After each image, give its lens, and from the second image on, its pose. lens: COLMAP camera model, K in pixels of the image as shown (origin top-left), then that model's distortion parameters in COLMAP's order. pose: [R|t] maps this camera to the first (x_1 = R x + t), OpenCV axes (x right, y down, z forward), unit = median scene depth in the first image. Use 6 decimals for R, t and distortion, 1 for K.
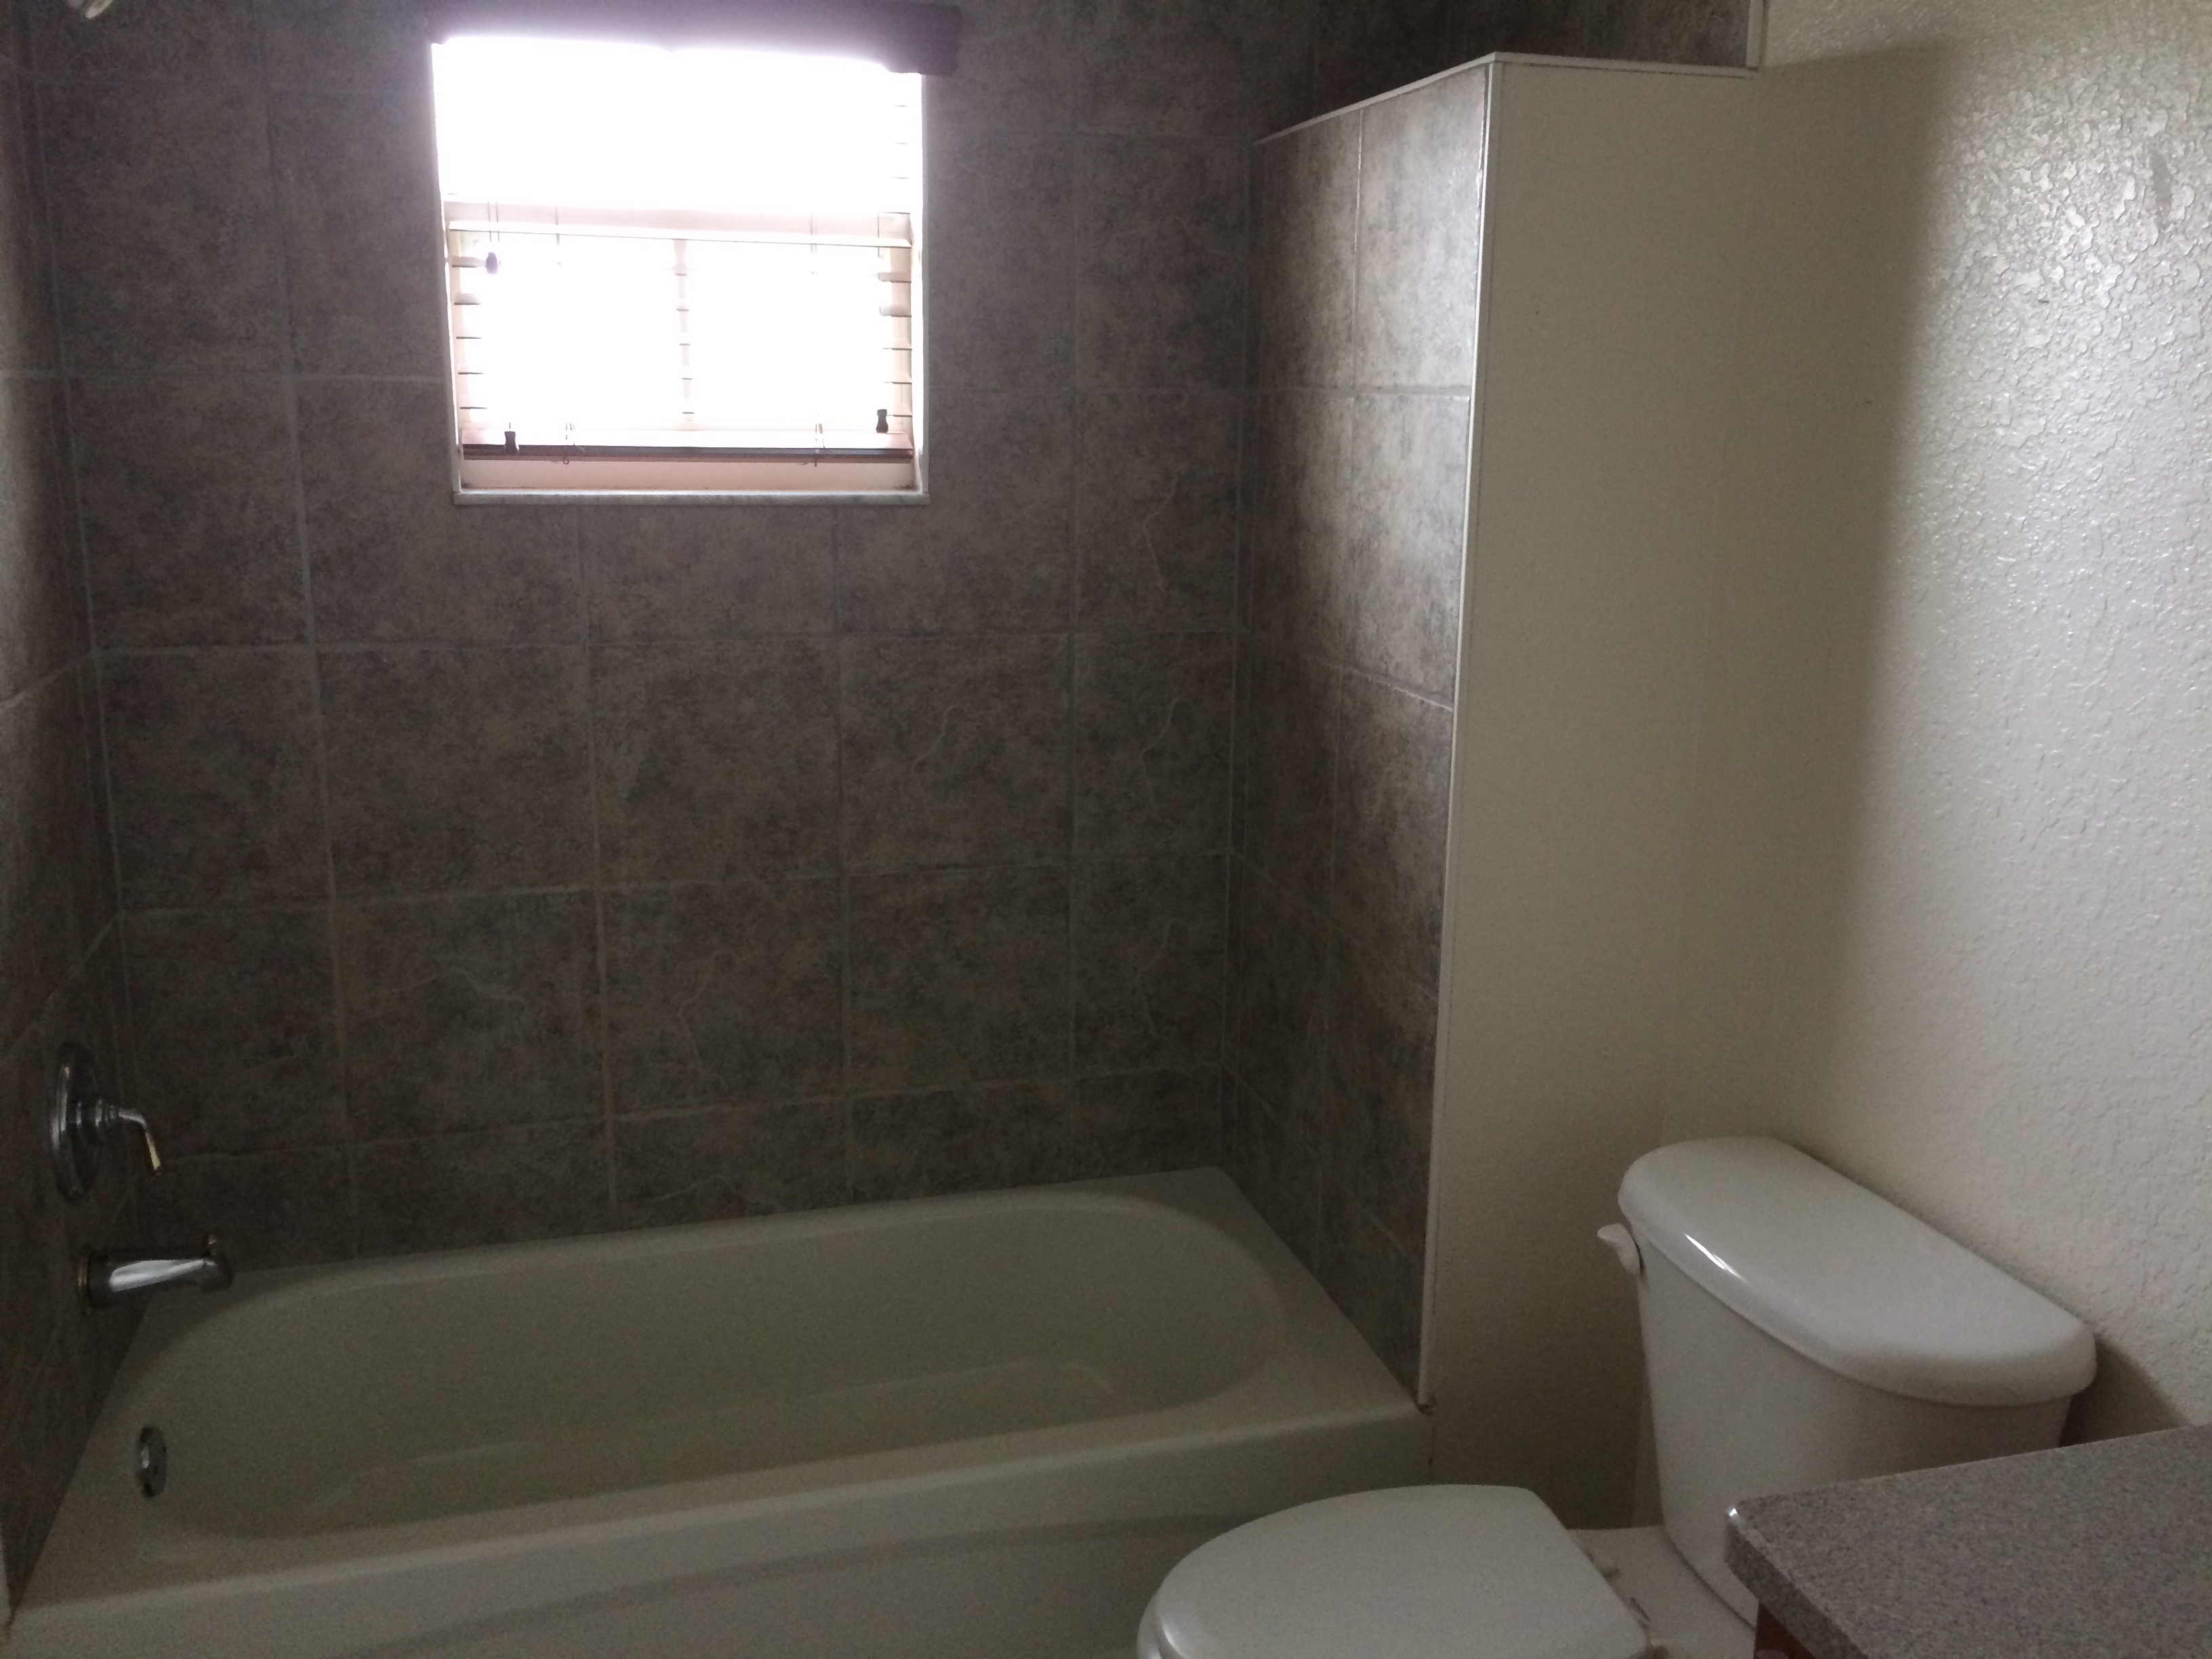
lens RADIAL K [[1886.5, 0, 1104.1], [0, 1886.5, 827.7], [0, 0, 1]] dist [0.056520, -0.069904]
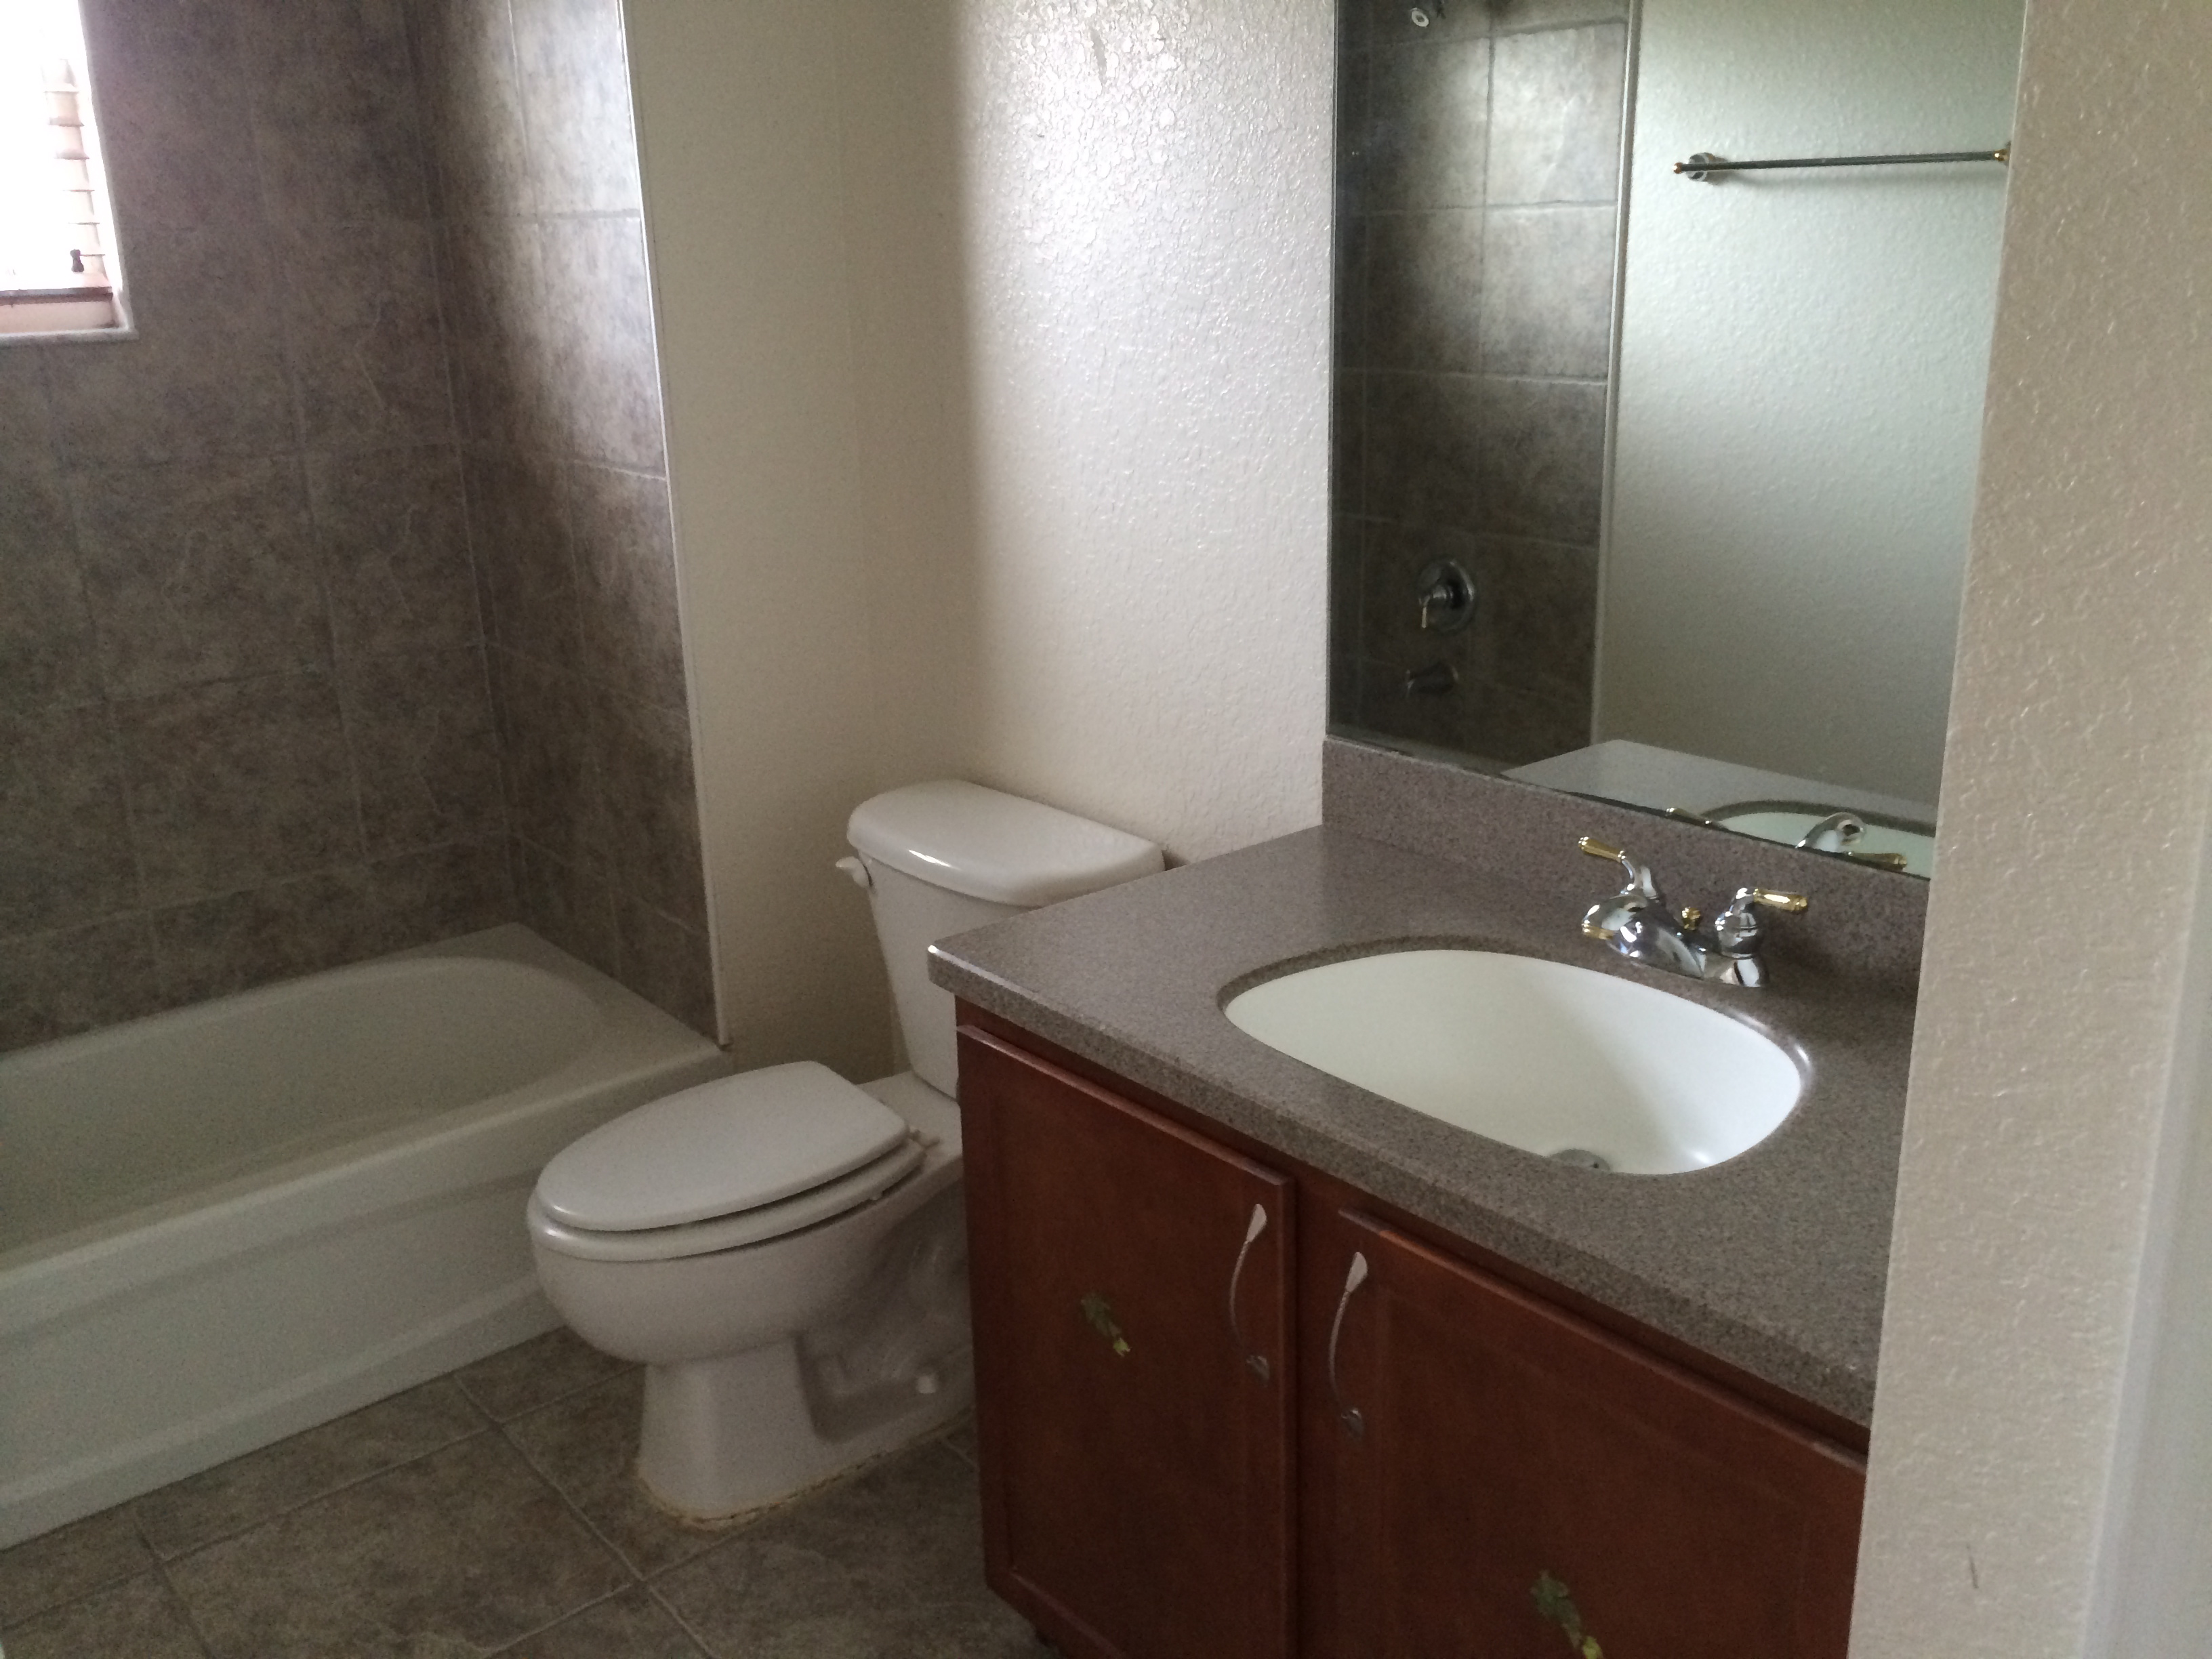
lens RADIAL K [[1886.5, 0, 1104.1], [0, 1886.5, 827.7], [0, 0, 1]] dist [0.056520, -0.069904]
pose [[0.910221, -0.155701, 0.383739, -0.057699], [0.125532, 0.986768, 0.102619, 0.062944], [-0.394639, -0.045234, 0.917722, -0.229450]]
